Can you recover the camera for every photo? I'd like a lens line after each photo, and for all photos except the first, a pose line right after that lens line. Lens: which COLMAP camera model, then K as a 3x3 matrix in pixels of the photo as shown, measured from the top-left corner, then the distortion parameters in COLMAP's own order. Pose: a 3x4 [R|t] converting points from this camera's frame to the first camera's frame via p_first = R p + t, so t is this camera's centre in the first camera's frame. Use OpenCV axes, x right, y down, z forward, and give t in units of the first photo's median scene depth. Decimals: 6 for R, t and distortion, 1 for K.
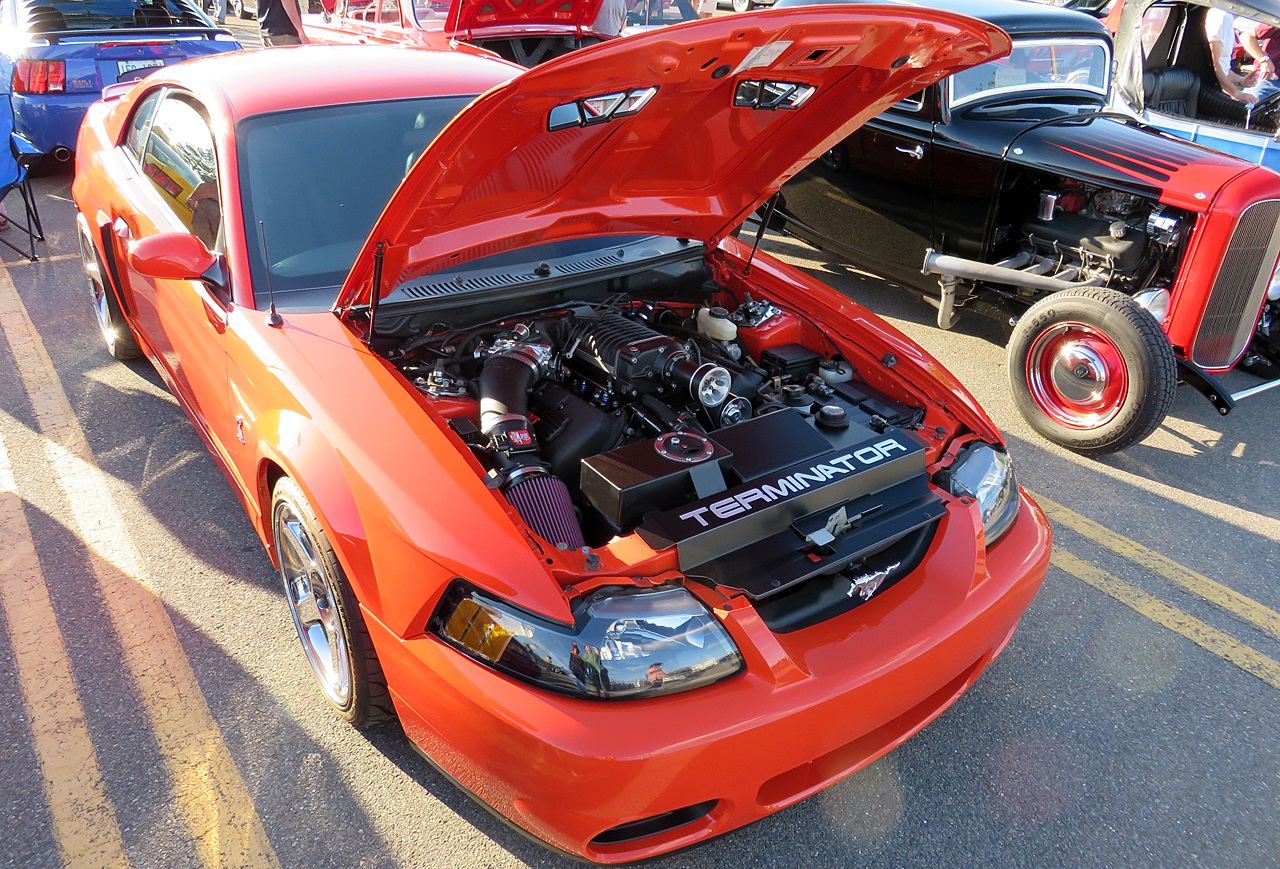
lens RADIAL K [[1015.1, 0, 648.9], [0, 1015.1, 435.7], [0, 0, 1]] dist [-0.003901, -0.006157]
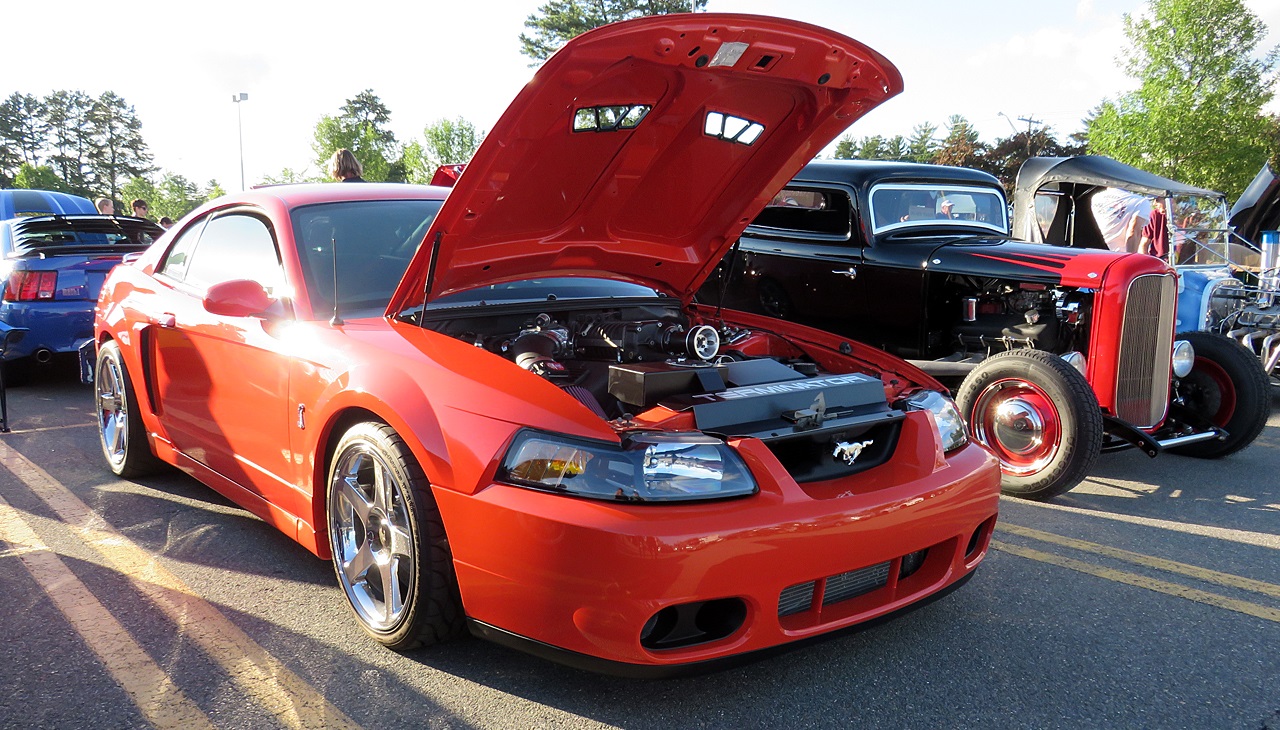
lens RADIAL K [[1104.1, 0, 640.0], [0, 1104.1, 365.0], [0, 0, 1]] dist [-0.006714, 0.000928]
pose [[0.997220, -0.047055, 0.057773, -0.059381], [0.063748, 0.940212, -0.334571, 0.264947], [-0.038576, 0.337324, 0.940598, -0.152091]]
